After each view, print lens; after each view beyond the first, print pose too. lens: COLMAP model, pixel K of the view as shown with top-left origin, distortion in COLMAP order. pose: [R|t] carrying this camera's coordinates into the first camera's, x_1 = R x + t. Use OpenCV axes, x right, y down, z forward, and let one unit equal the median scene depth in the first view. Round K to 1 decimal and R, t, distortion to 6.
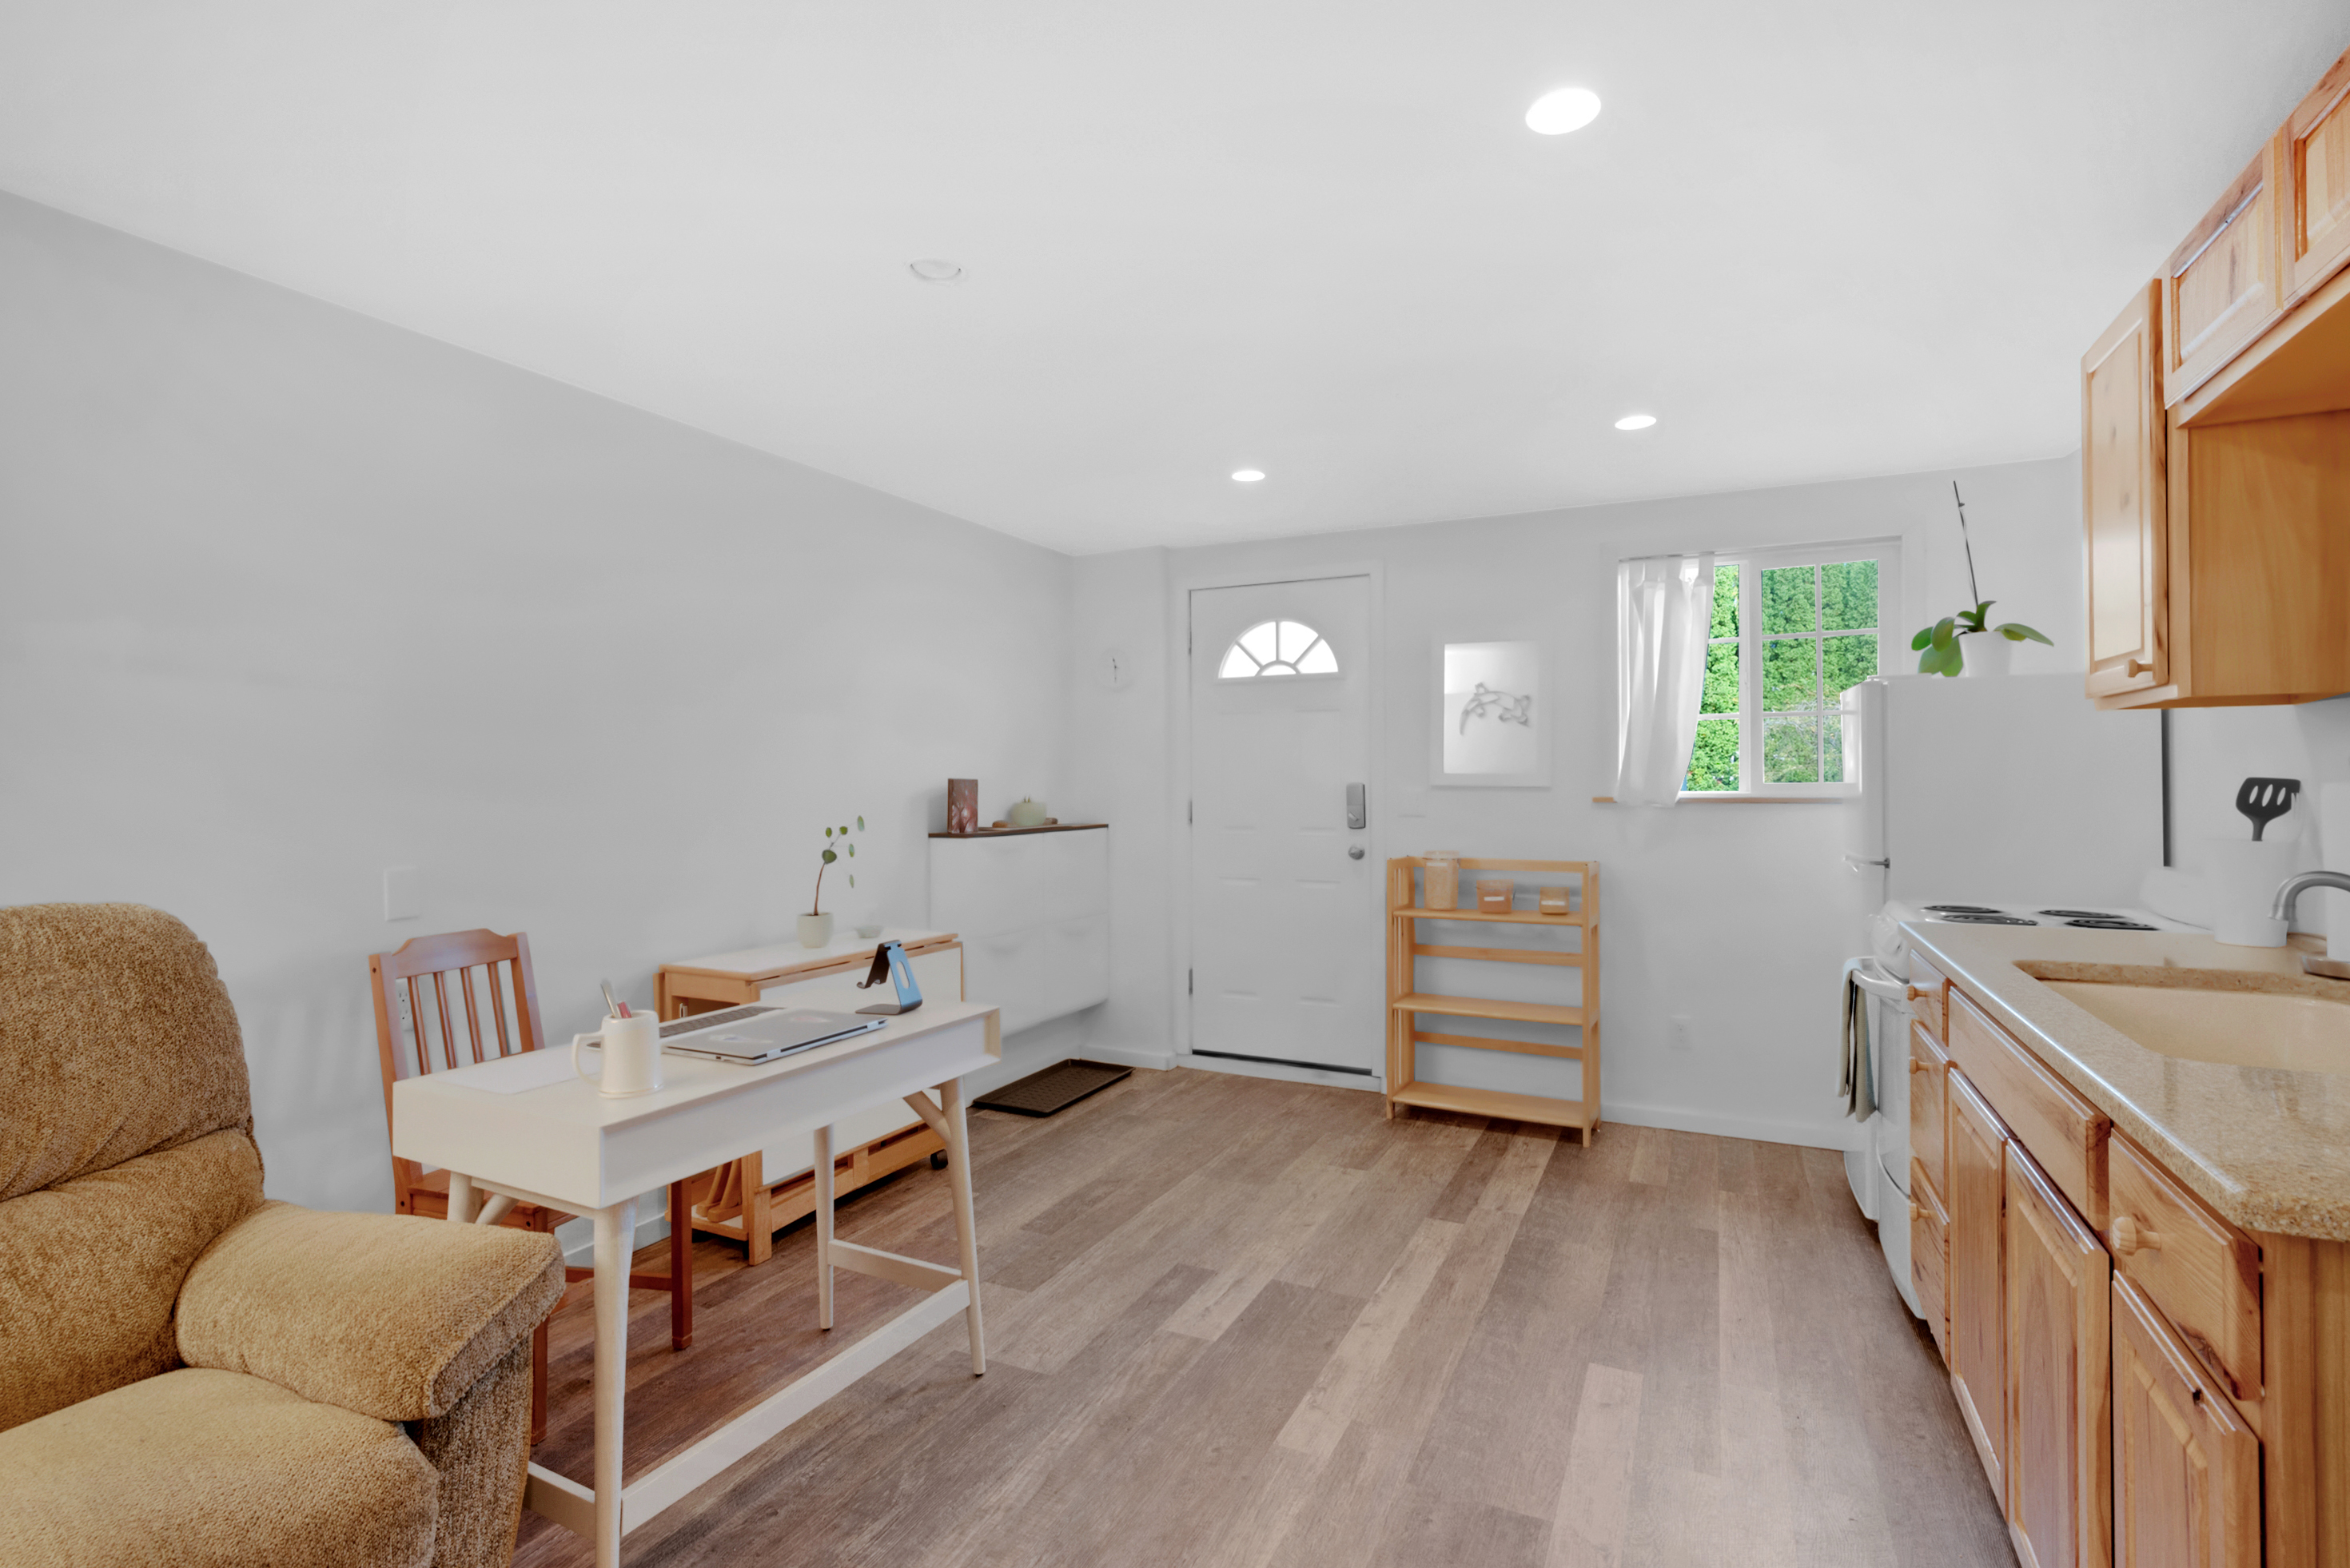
lens RADIAL K [[1101.1, 0, 1169.2], [0, 1101.1, 784.7], [0, 0, 1]] dist [-0.002341, 0.001085]
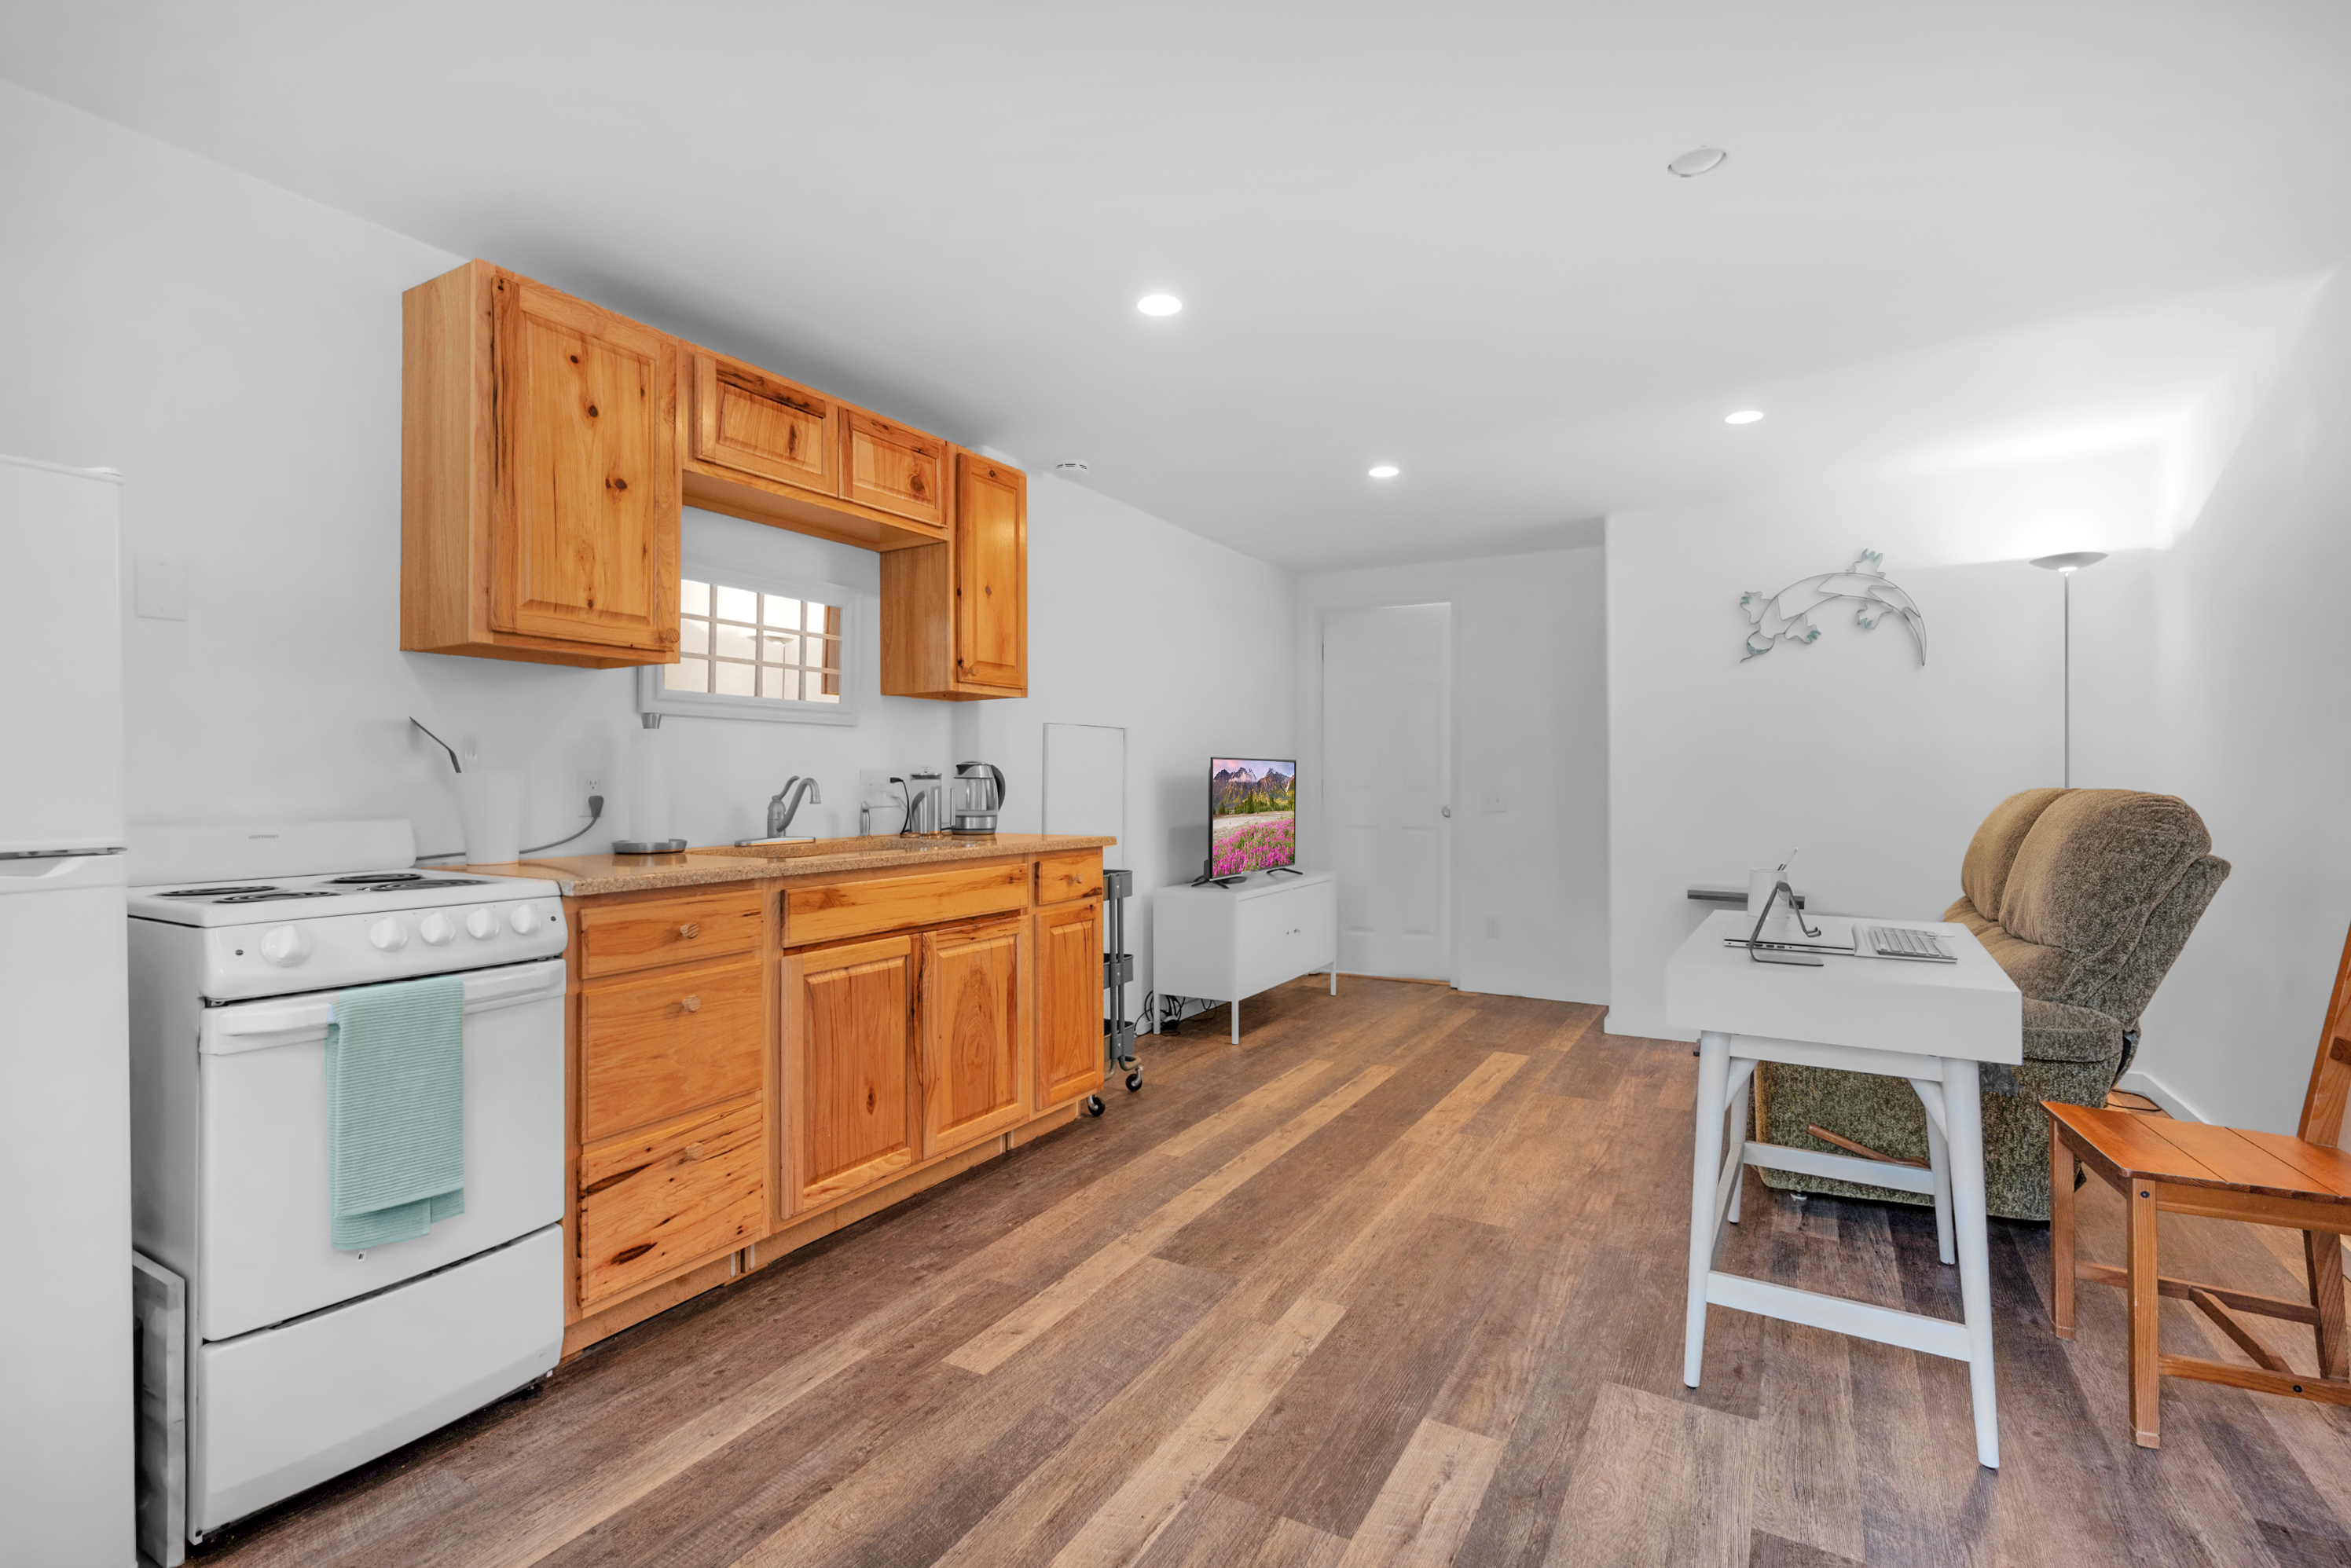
lens RADIAL K [[1101.5, 0, 1178.1], [0, 1101.5, 779.1], [0, 0, 1]] dist [-0.002341, 0.001085]
pose [[-0.998213, 0.008420, 0.059159, 0.171352], [0.008171, 0.999957, -0.004451, 0.057838], [-0.059194, -0.003960, -0.998239, 1.852729]]
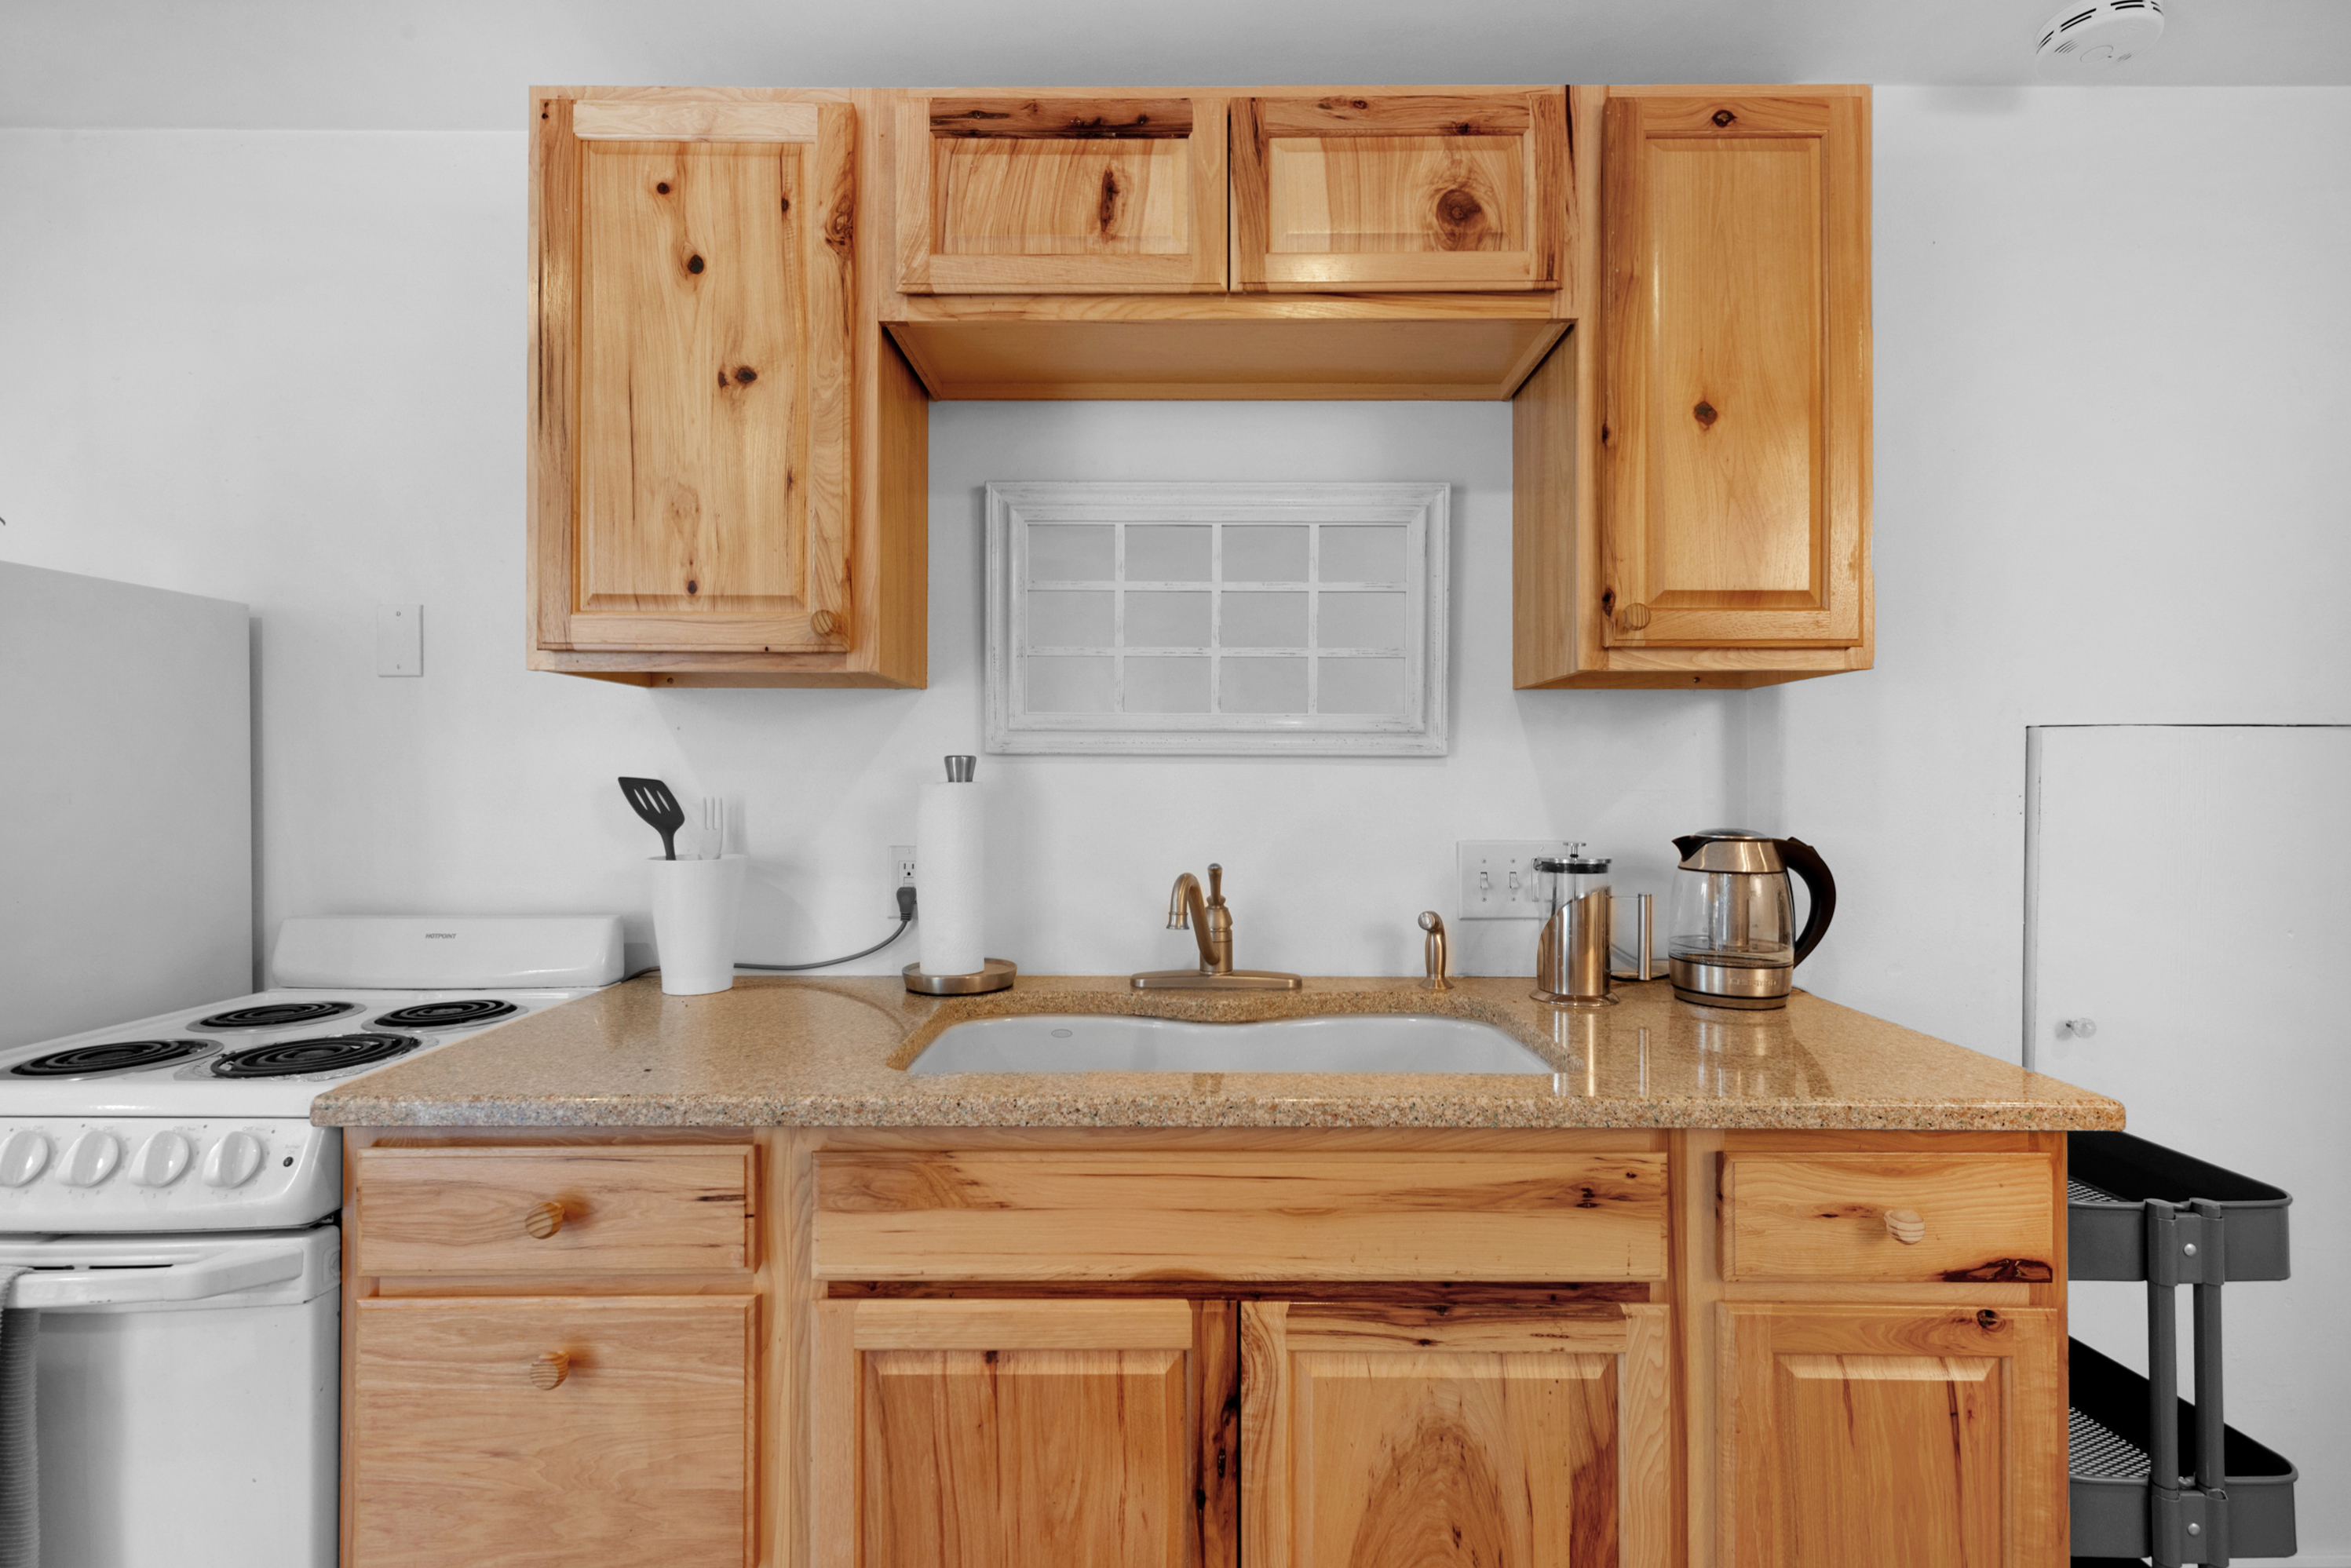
lens RADIAL K [[1101.5, 0, 1177.6], [0, 1101.5, 767.2], [0, 0, 1]] dist [-0.002341, 0.001085]
pose [[-0.446259, 0.012147, 0.894821, 0.114263], [-0.000594, 0.999904, -0.013869, 0.000390], [-0.894904, -0.006721, -0.446209, 0.984226]]
